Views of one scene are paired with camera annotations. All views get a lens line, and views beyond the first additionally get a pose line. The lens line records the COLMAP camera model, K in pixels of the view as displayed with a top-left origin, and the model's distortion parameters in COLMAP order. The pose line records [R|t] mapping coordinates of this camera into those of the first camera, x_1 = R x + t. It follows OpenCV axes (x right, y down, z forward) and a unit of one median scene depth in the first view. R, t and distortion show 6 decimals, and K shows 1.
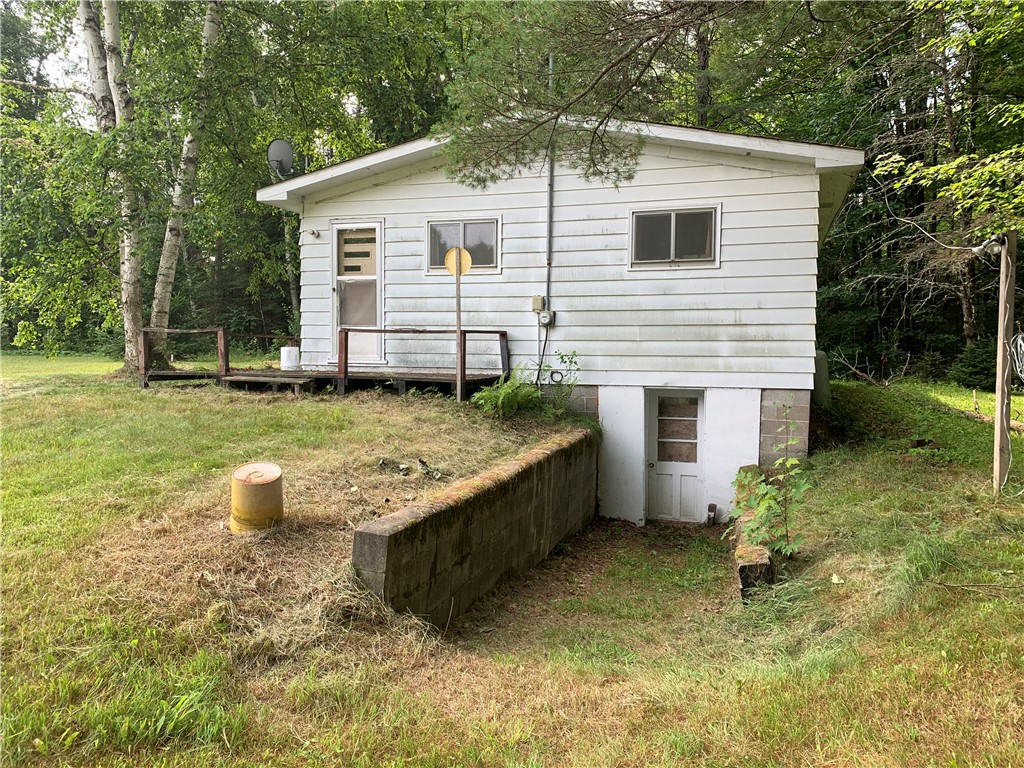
lens RADIAL K [[782.9, 0, 518.7], [0, 782.9, 378.5], [0, 0, 1]] dist [0.102808, -0.140723]
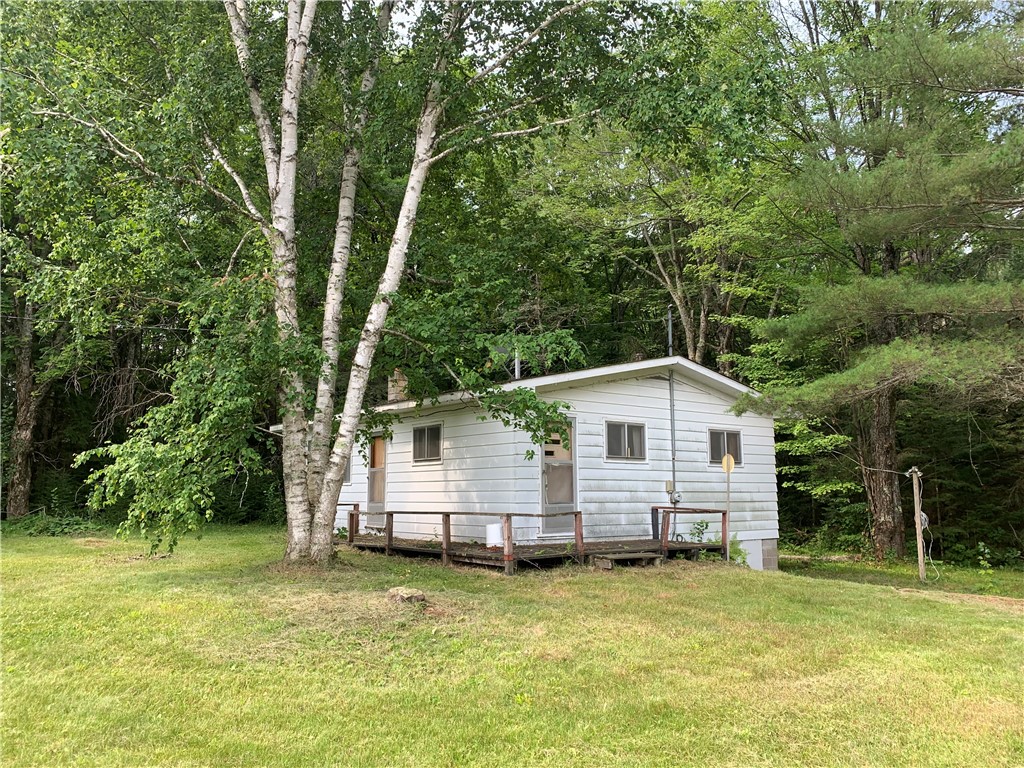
lens RADIAL K [[785.2, 0, 512.0], [0, 785.2, 384.0], [0, 0, 1]] dist [0.114210, -0.198275]
pose [[0.567623, 0.113106, 0.815482, -1.357028], [0.057908, 0.982580, -0.176589, -0.042661], [-0.821250, 0.147459, 0.551185, 0.433582]]
